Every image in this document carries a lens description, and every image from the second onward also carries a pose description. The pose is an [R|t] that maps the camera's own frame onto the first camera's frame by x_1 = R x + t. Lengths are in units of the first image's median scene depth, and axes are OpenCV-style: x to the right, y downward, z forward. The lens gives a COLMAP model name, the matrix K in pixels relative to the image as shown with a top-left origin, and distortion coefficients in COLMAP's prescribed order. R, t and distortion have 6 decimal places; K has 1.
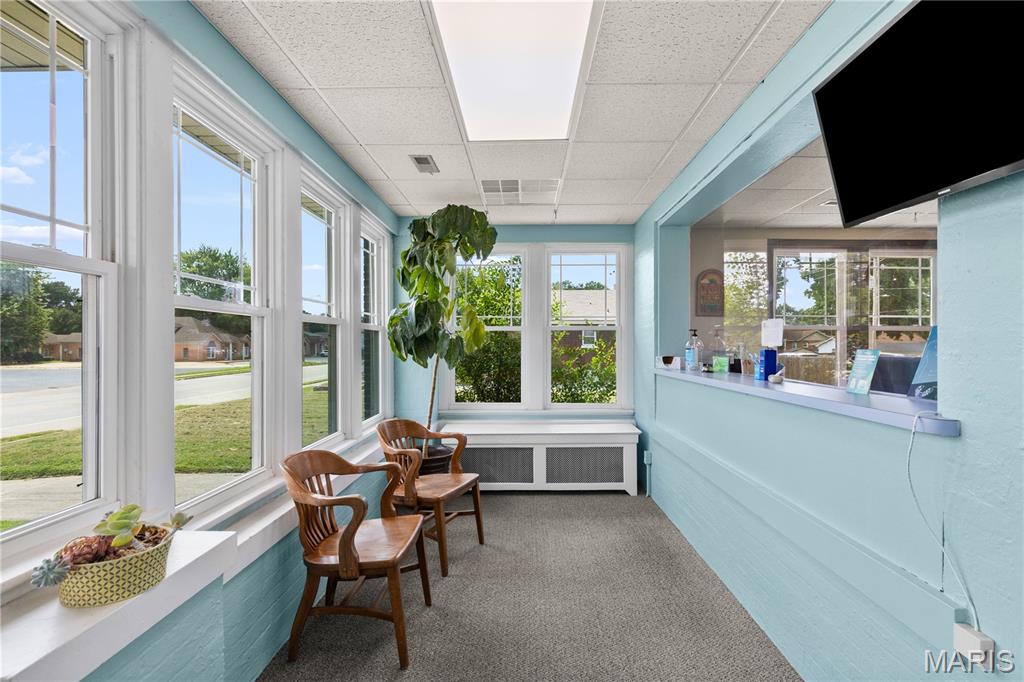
lens RADIAL K [[466.8, 0, 512.0], [0, 466.8, 341.0], [0, 0, 1]] dist [-0.003557, -0.000593]
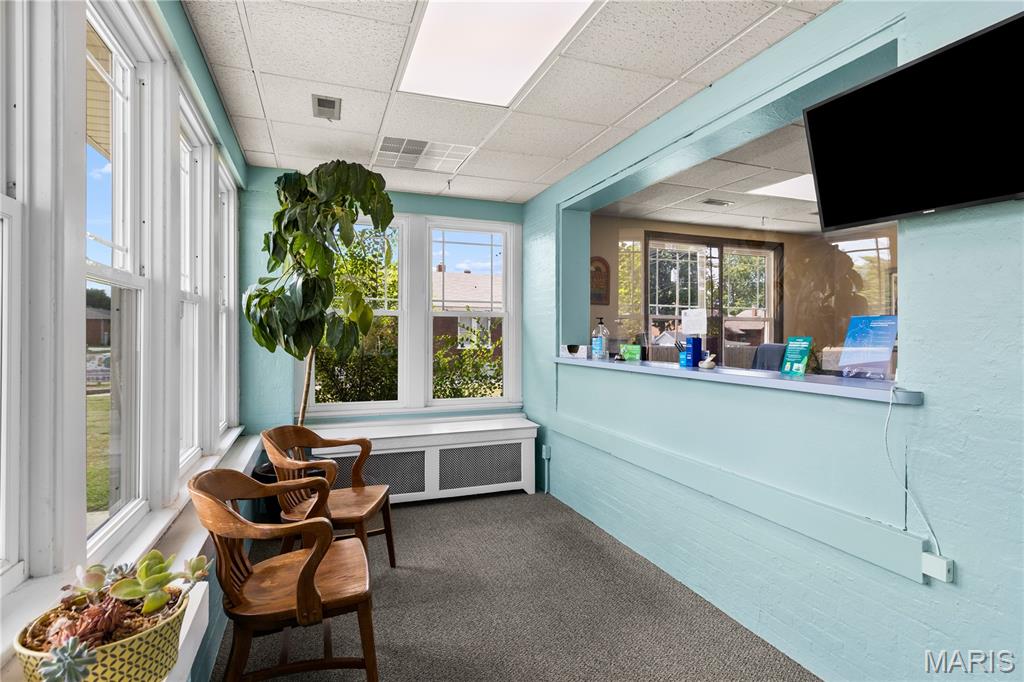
lens RADIAL K [[536.3, 0, 512.1], [0, 536.3, 328.4], [0, 0, 1]] dist [0.001244, 0.001007]
pose [[0.931474, 0.008309, 0.363714, -0.188036], [-0.007687, 0.999965, -0.003159, 0.003178], [-0.363727, 0.000147, 0.931505, 0.013146]]
